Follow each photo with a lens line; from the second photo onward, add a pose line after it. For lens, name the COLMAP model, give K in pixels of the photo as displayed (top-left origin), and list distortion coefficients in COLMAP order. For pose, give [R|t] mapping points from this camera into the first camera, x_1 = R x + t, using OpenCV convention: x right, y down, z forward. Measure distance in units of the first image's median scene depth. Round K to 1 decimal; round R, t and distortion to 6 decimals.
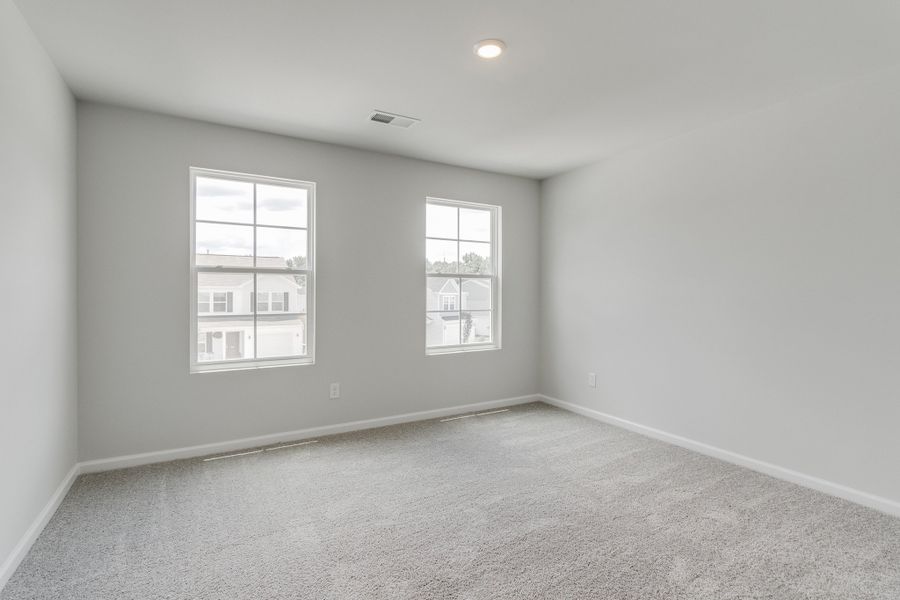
lens RADIAL K [[398.1, 0, 452.4], [0, 398.1, 293.8], [0, 0, 1]] dist [-0.003048, -0.000841]
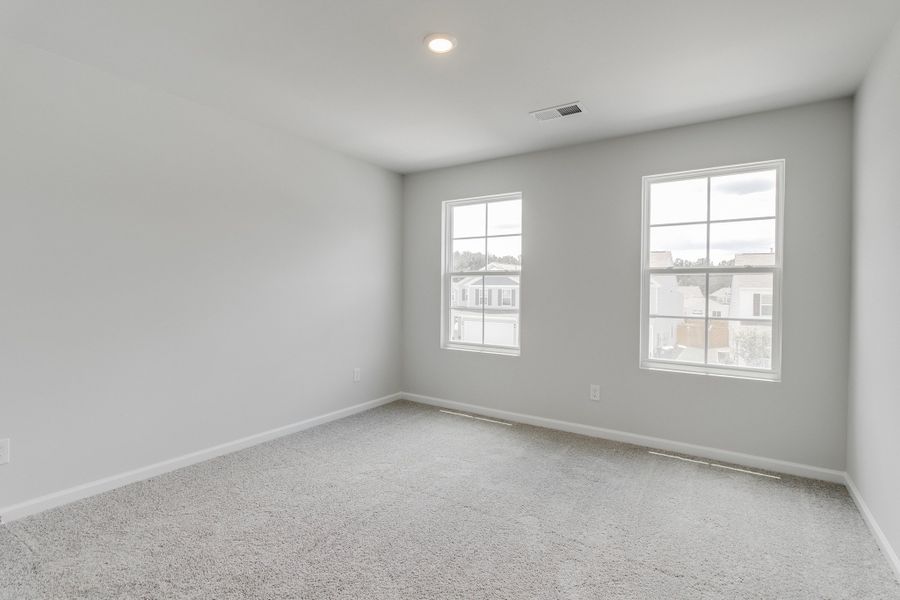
lens RADIAL K [[398.1, 0, 450.3], [0, 398.1, 295.7], [0, 0, 1]] dist [-0.003048, -0.000841]
pose [[0.504844, 0.015678, -0.863068, 0.391994], [-0.013680, 0.999855, 0.010160, -0.000069], [0.863102, 0.006678, 0.504985, 0.209603]]
